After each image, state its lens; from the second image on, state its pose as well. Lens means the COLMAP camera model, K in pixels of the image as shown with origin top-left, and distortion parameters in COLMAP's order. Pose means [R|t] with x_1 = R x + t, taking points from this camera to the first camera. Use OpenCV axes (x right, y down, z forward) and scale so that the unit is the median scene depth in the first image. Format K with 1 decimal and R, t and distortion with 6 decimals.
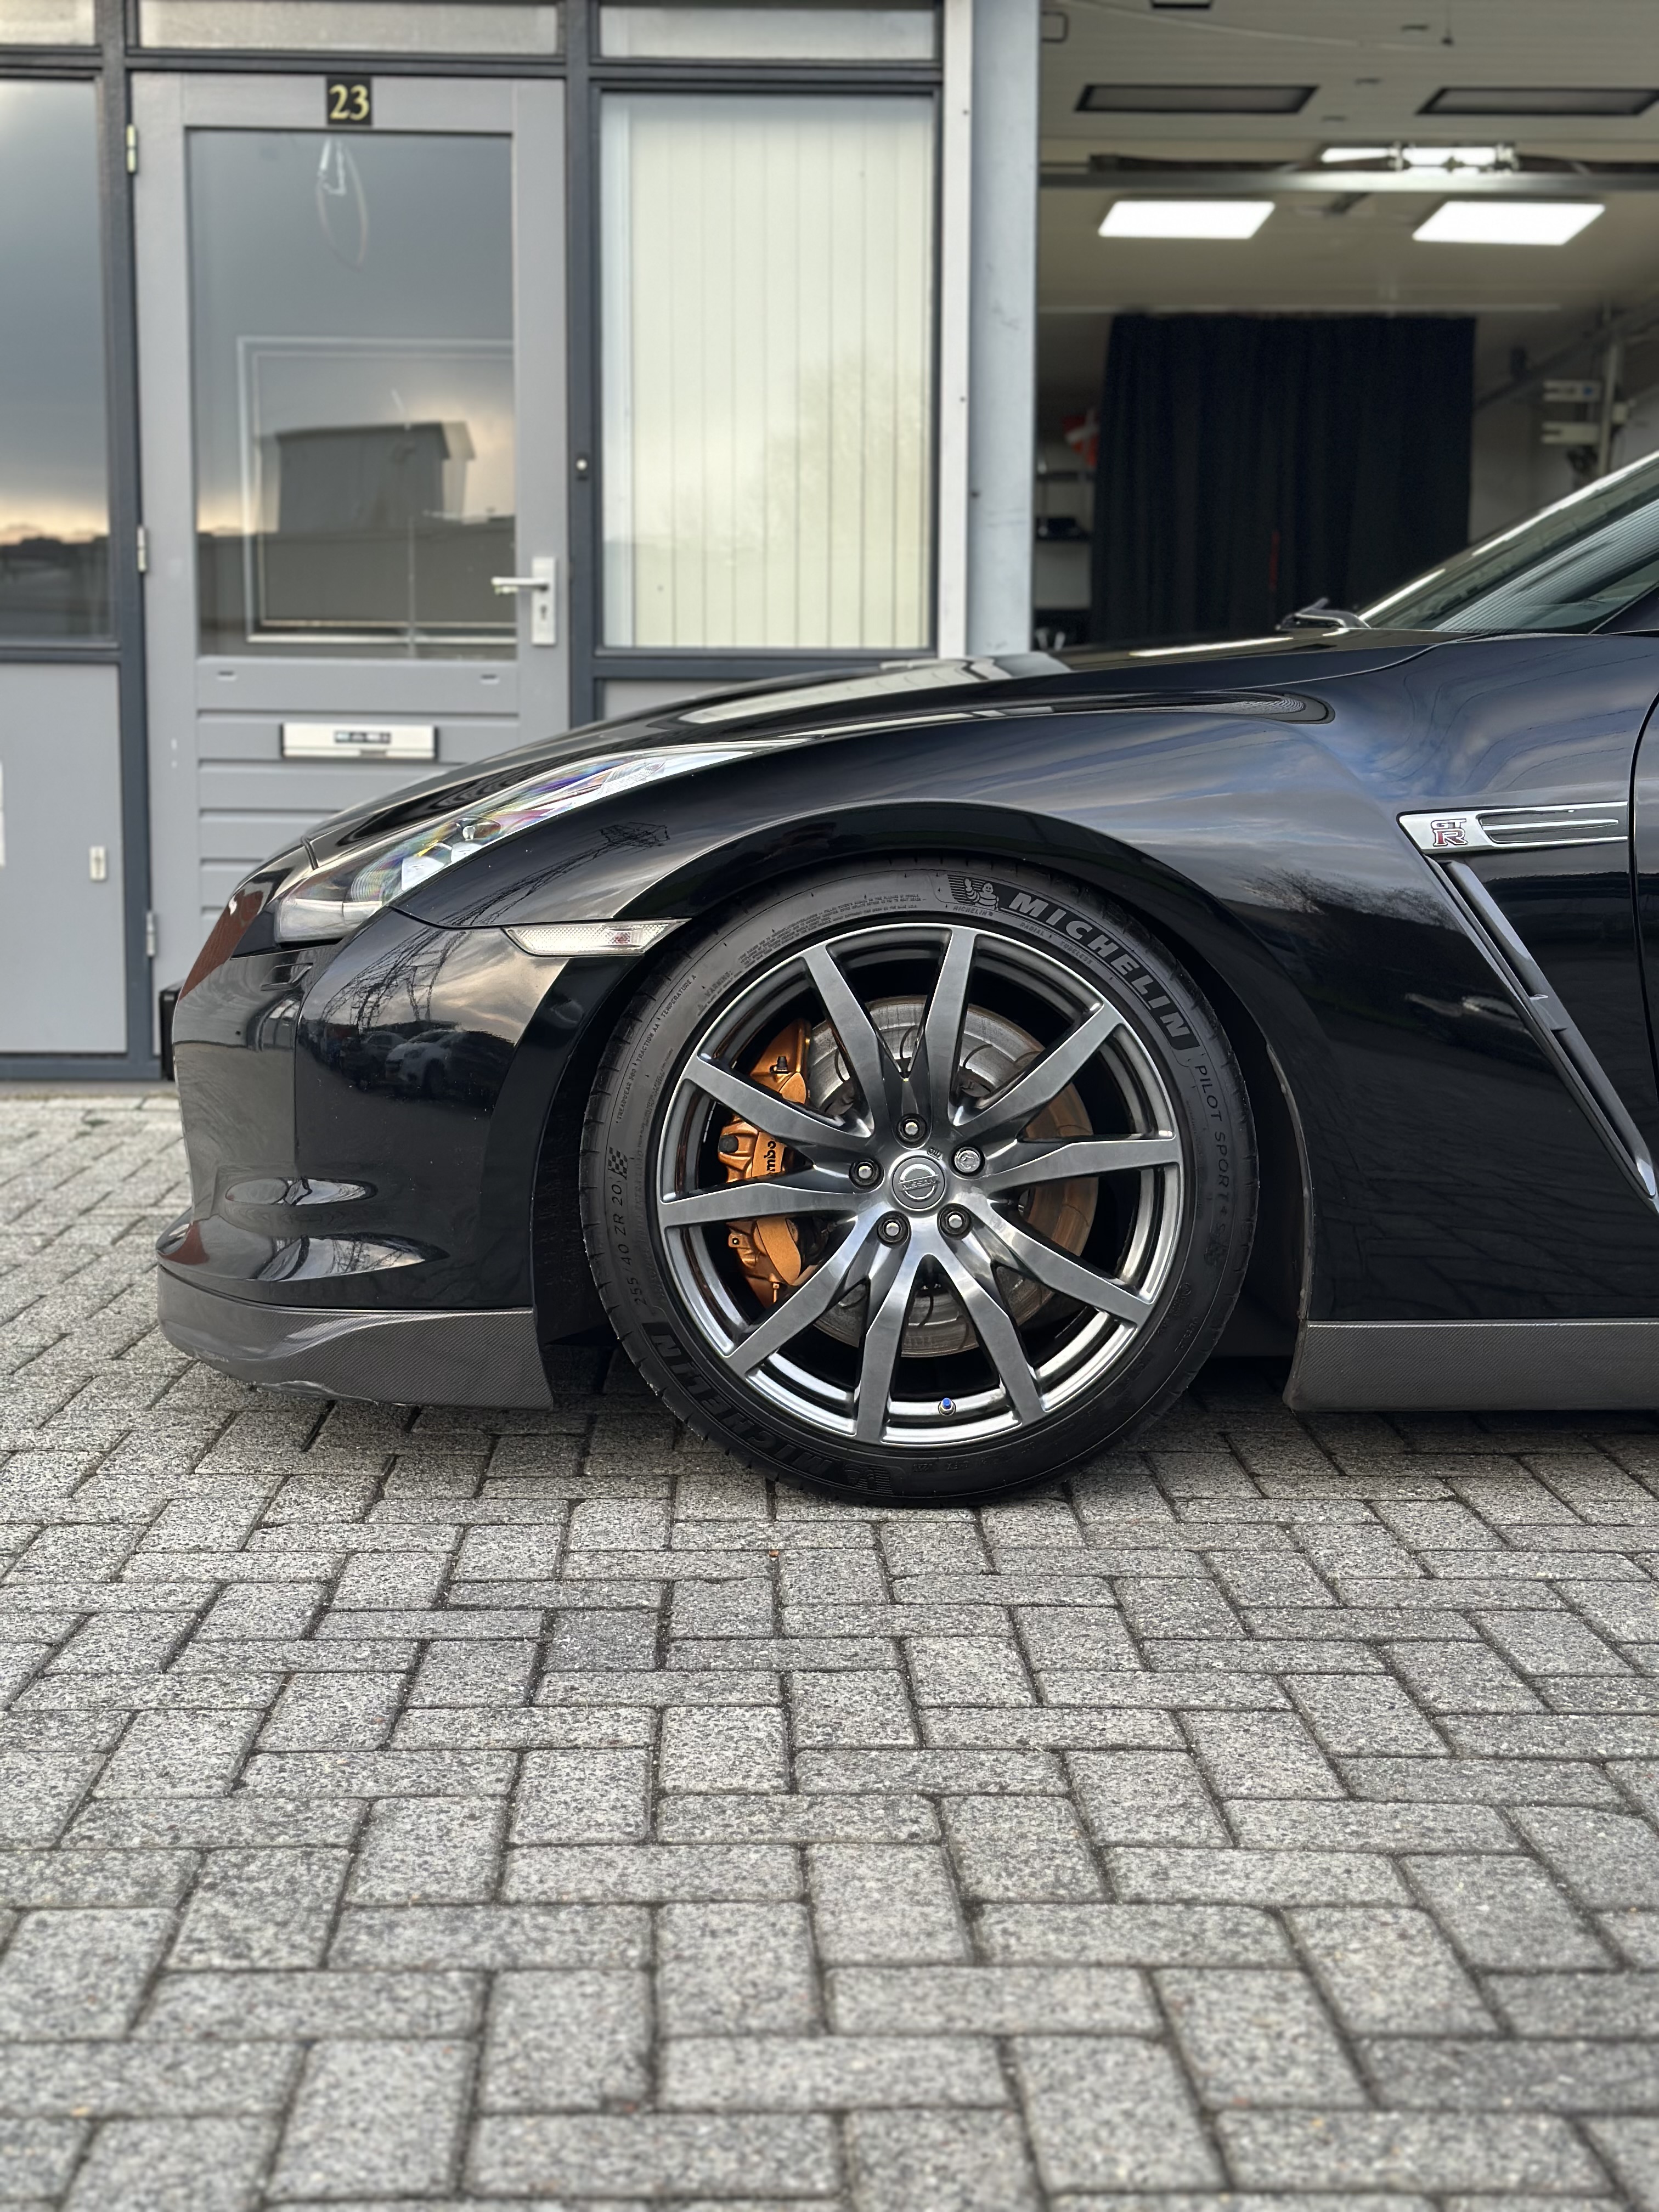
lens RADIAL K [[3080.5, 0, 824.1], [0, 3080.5, 1111.4], [0, 0, 1]] dist [0.105349, -0.009234]
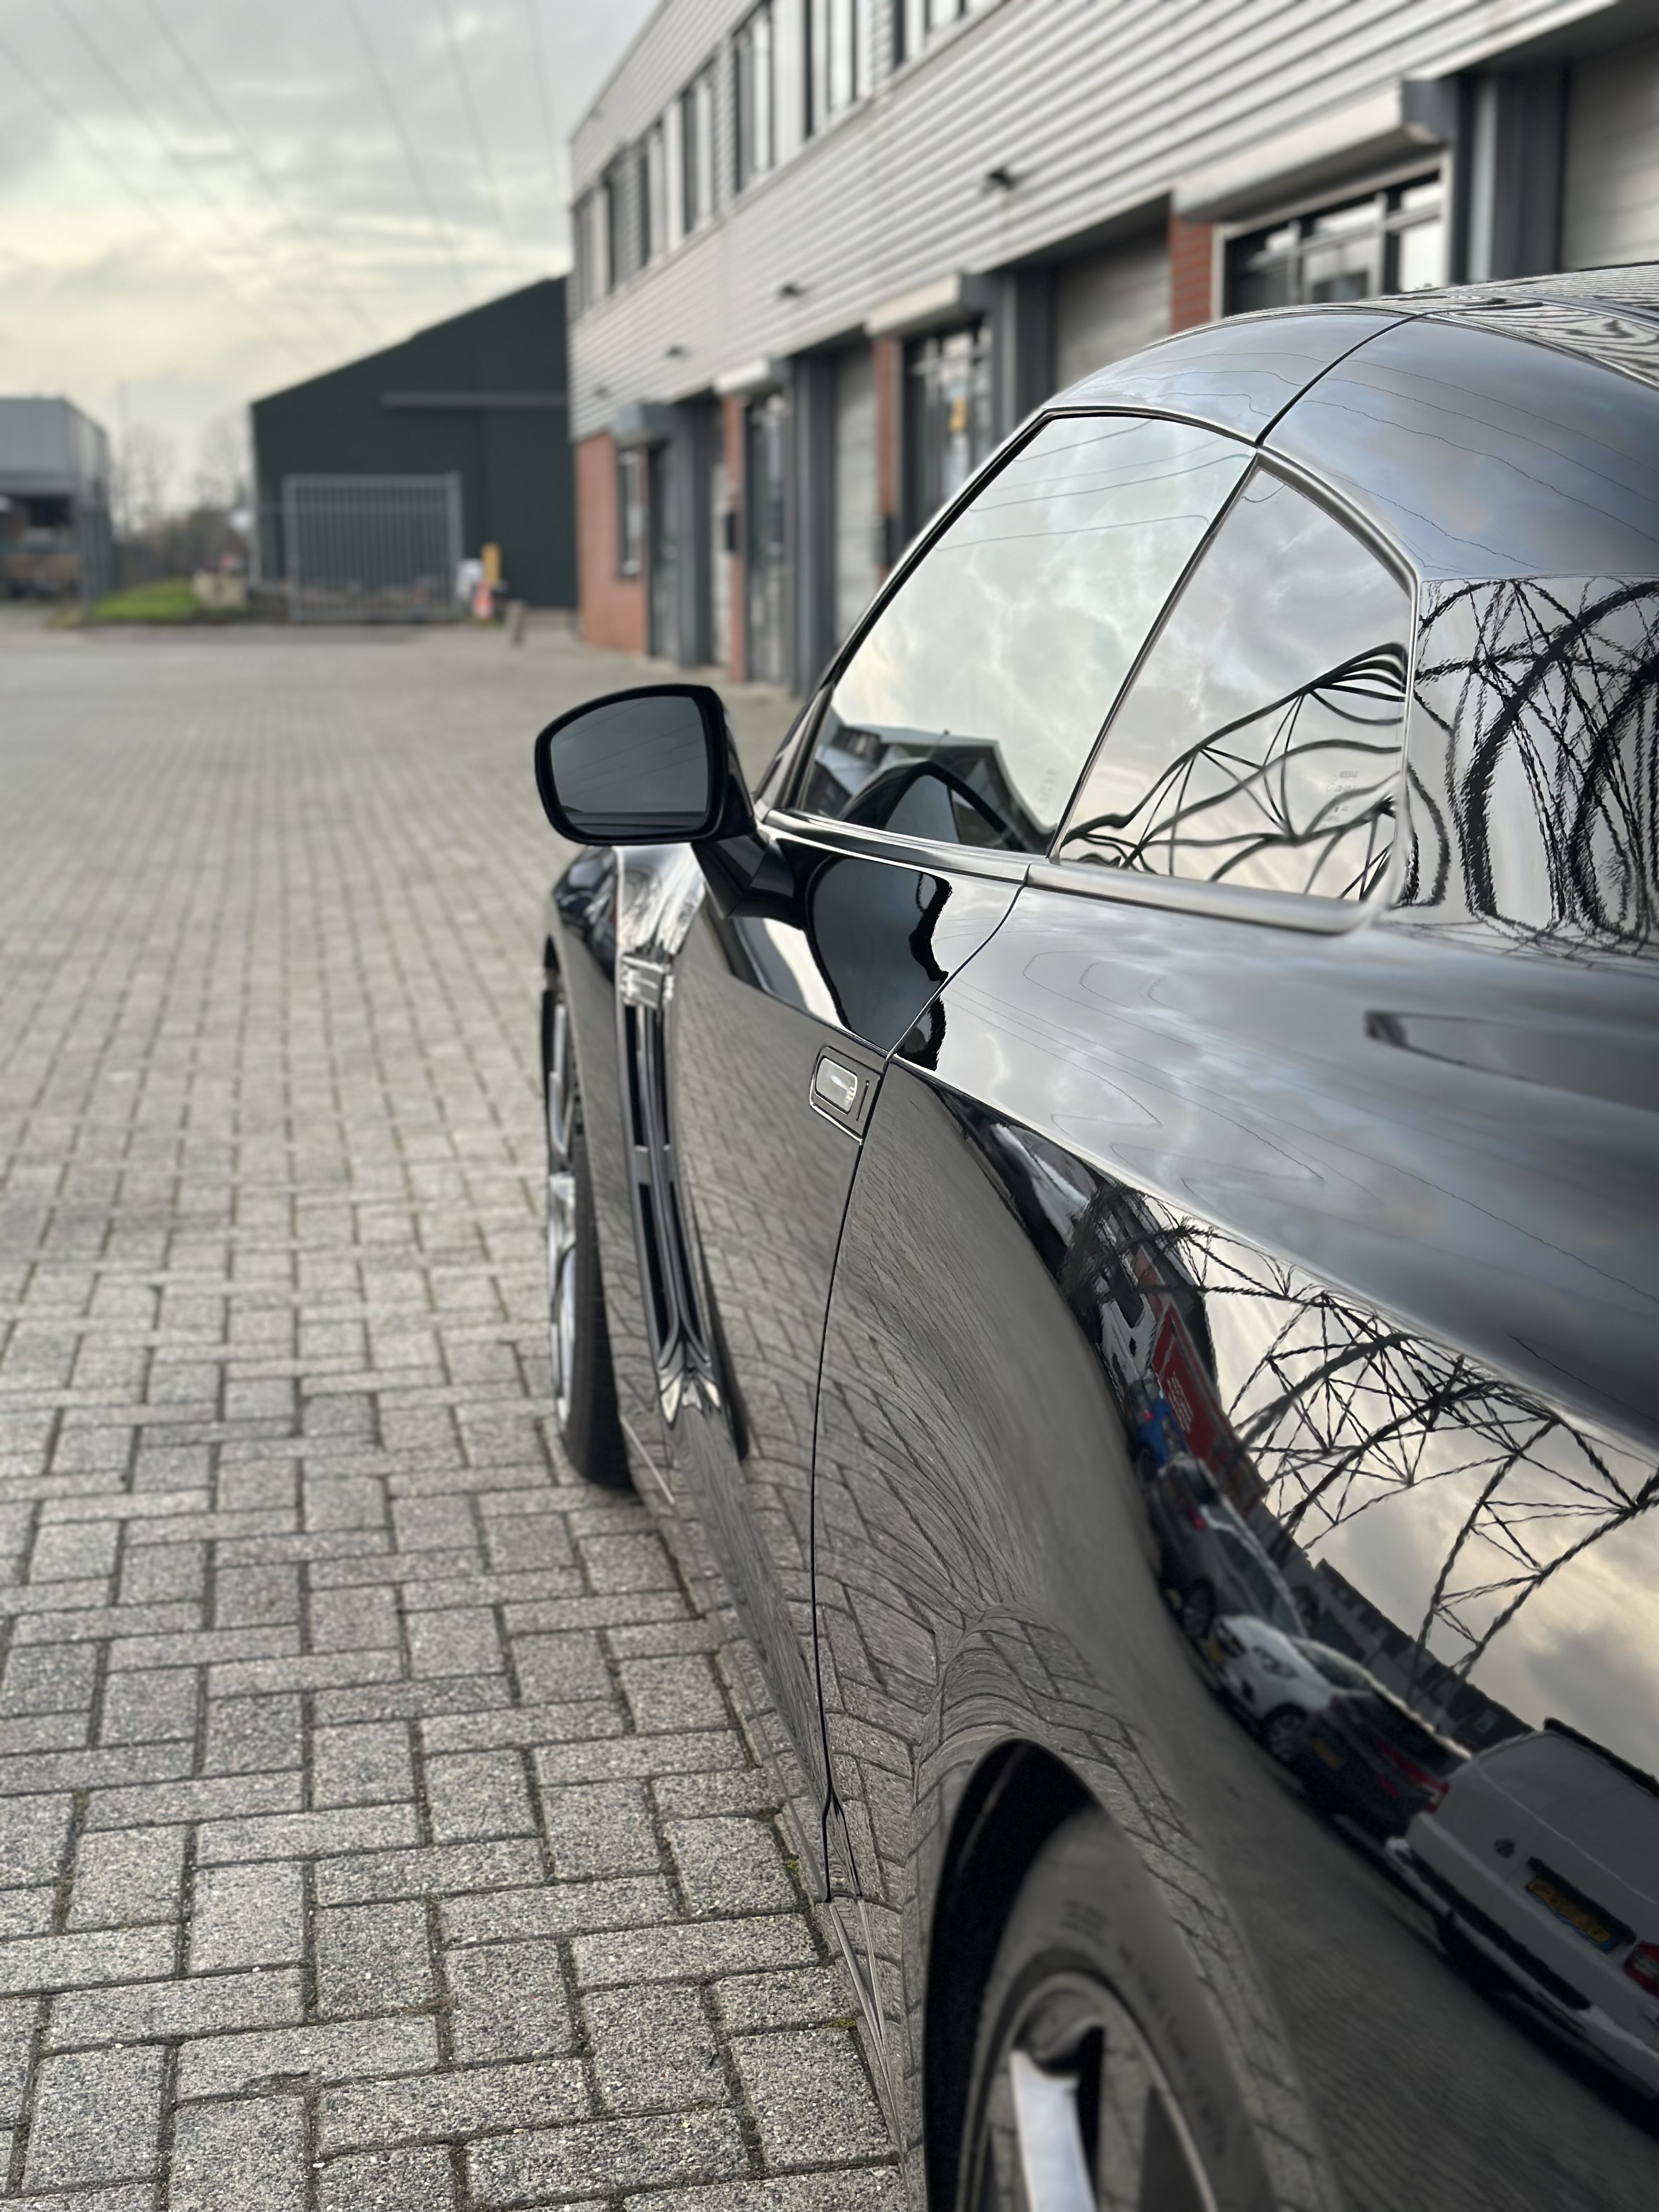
lens RADIAL K [[3080.5, 0, 824.1], [0, 3080.5, 1111.4], [0, 0, 1]] dist [0.105349, -0.009234]
pose [[0.144646, 0.167052, -0.975280, 1.679046], [-0.079268, 0.984434, 0.156864, -0.290144], [0.986303, 0.054619, 0.155637, 1.228264]]
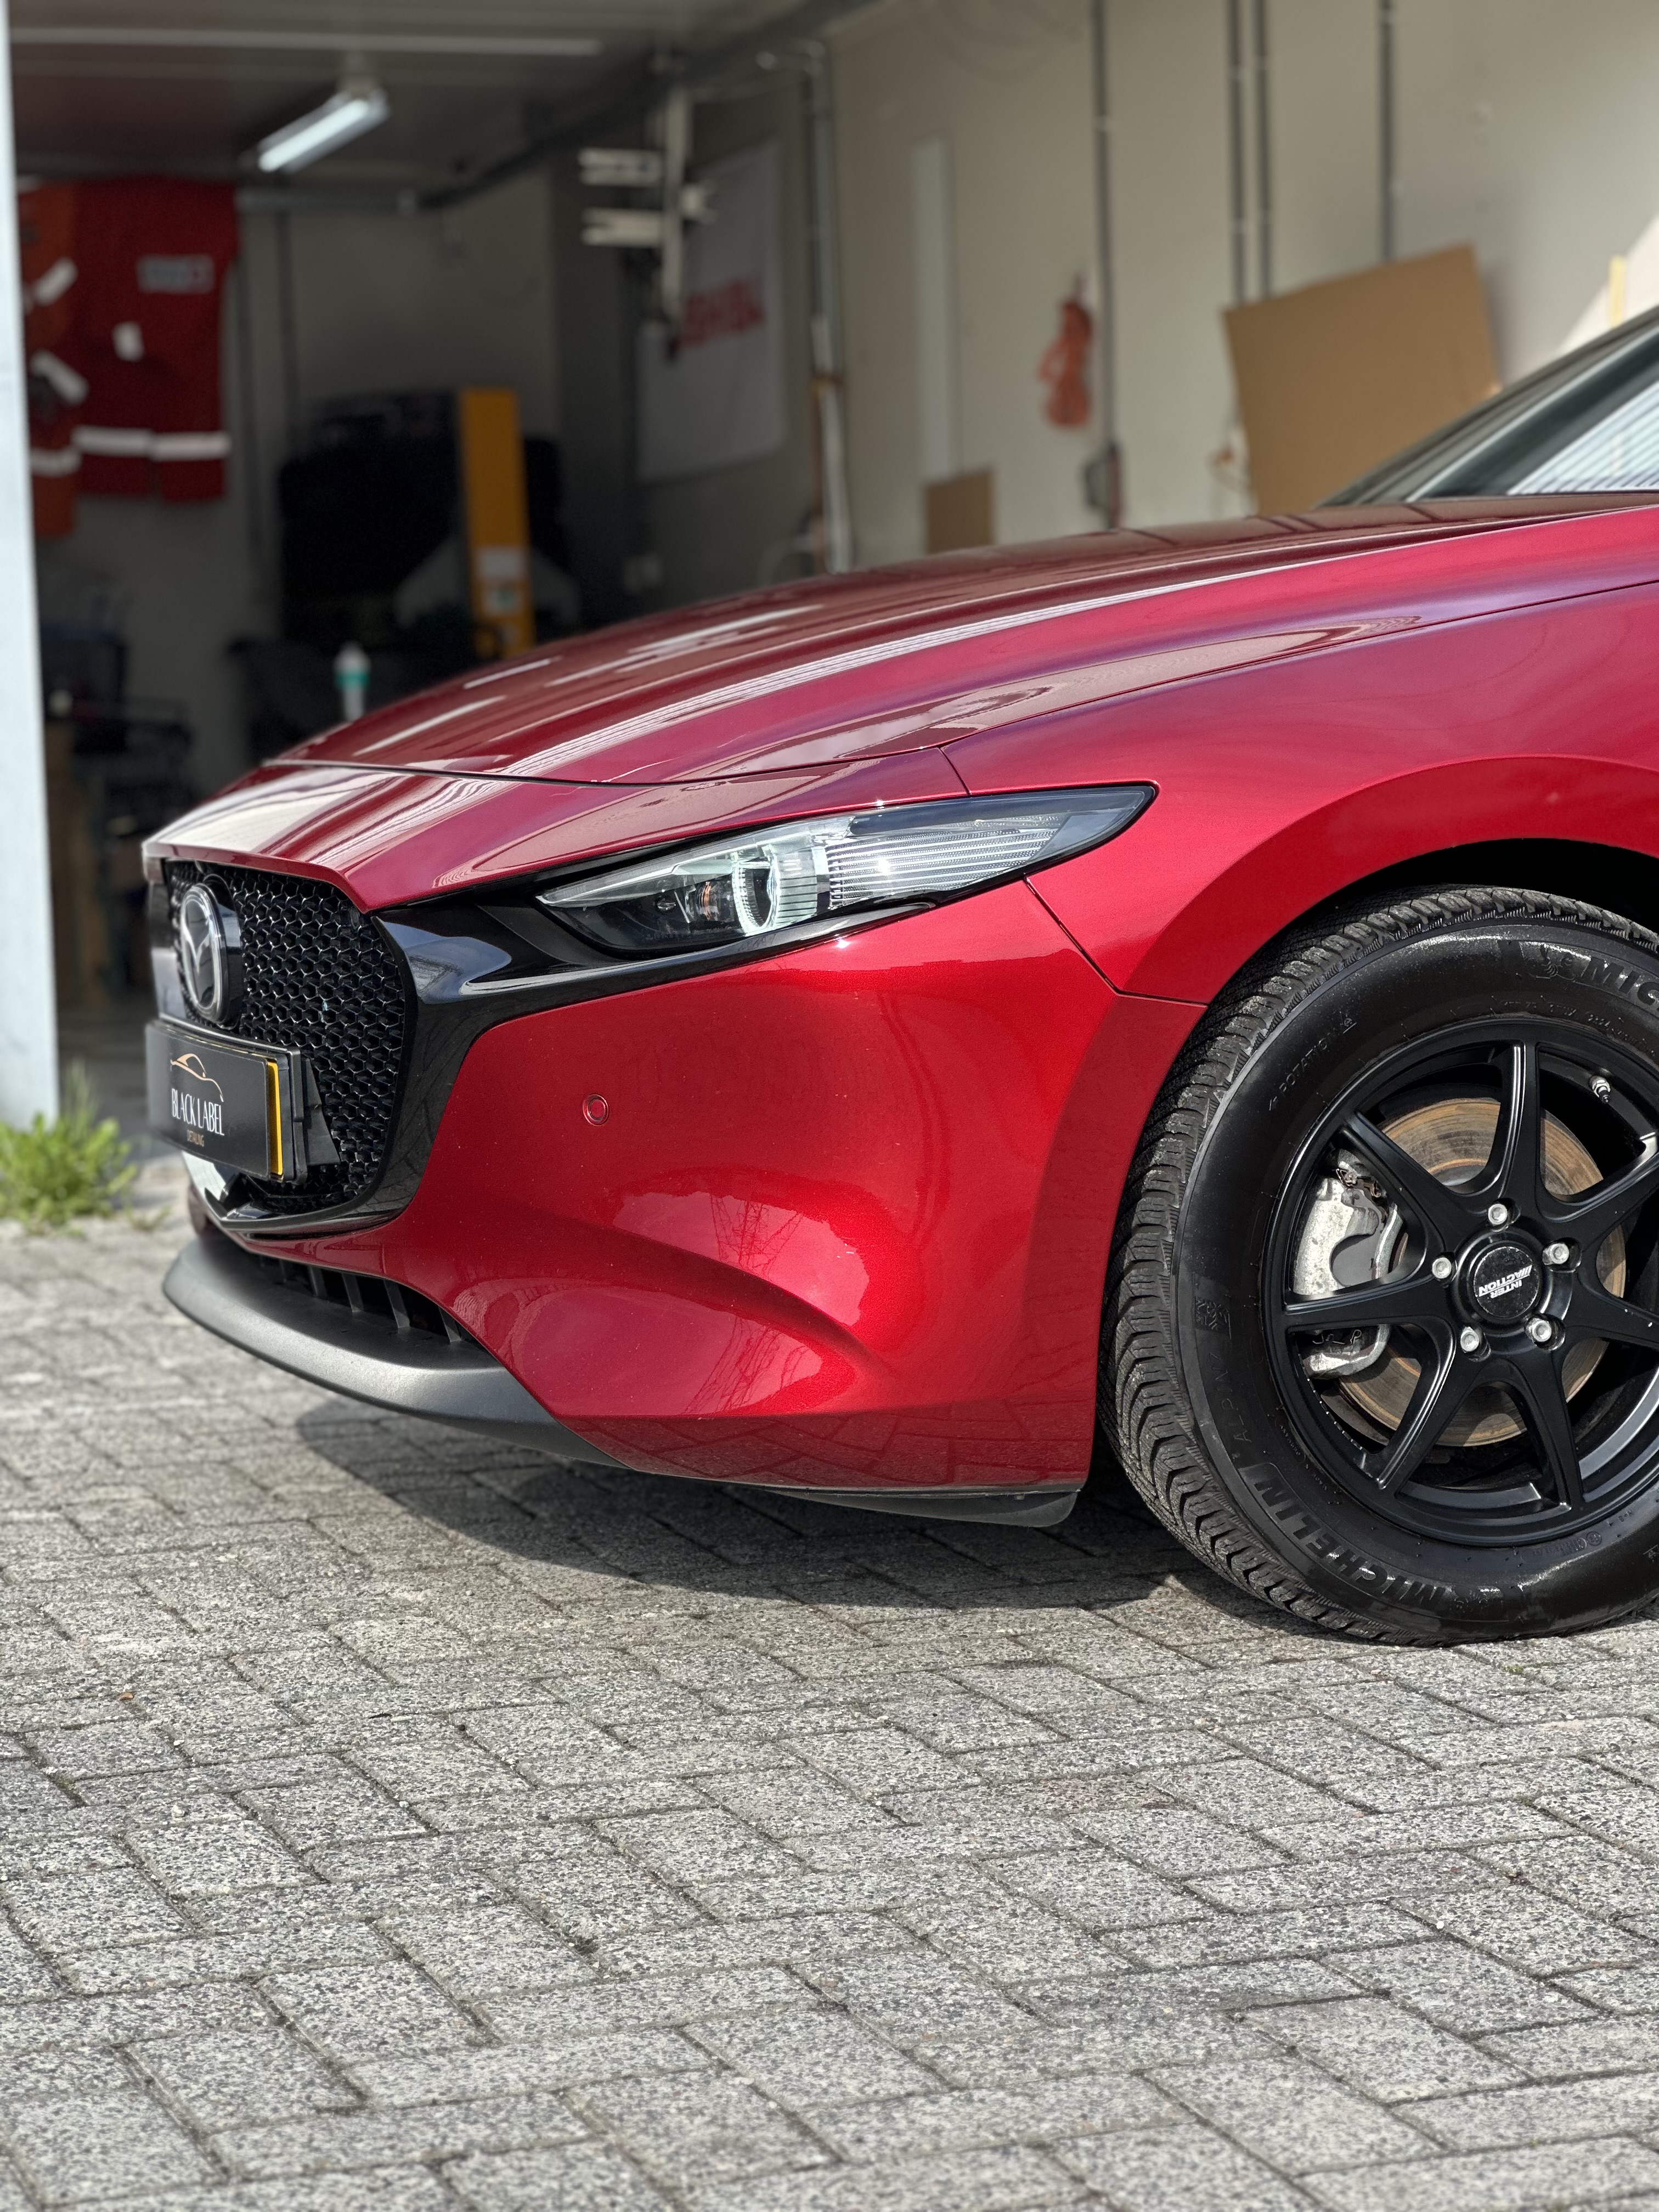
lens RADIAL K [[4917.4, 0, 829.5], [0, 4917.4, 1106.0], [0, 0, 1]] dist [0.458639, -3.197307]
pose [[0.956687, -0.054878, 0.285899, -0.272533], [0.063352, 0.997781, -0.020468, 0.030625], [-0.284141, 0.037693, 0.958041, -0.452848]]
